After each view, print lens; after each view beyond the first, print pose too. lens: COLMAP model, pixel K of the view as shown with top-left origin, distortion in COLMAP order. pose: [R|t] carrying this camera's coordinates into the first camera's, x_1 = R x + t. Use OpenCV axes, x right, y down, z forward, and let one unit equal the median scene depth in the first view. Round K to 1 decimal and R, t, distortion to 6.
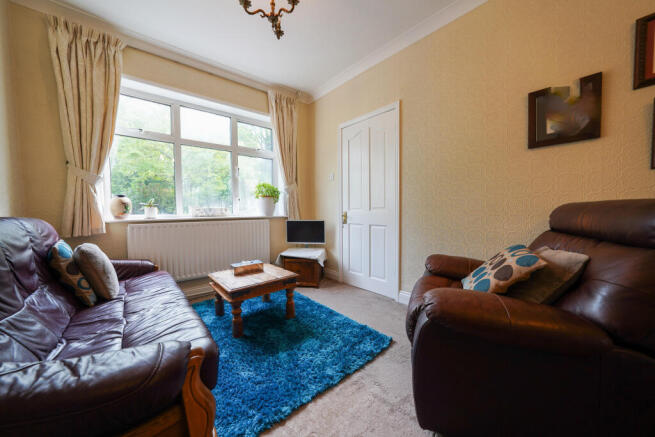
lens RADIAL K [[227.8, 0, 323.3], [0, 227.8, 214.8], [0, 0, 1]] dist [-0.000559, -0.000073]
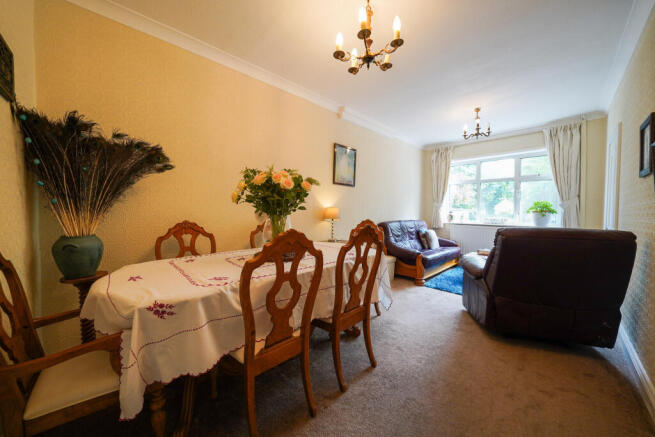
lens RADIAL K [[227.8, 0, 323.3], [0, 227.8, 214.8], [0, 0, 1]] dist [-0.000559, -0.000073]
pose [[0.037650, 0.030878, -0.998814, 1.155285], [-0.038109, 0.998840, 0.029443, -0.062855], [0.998564, 0.036955, 0.038783, -0.314758]]
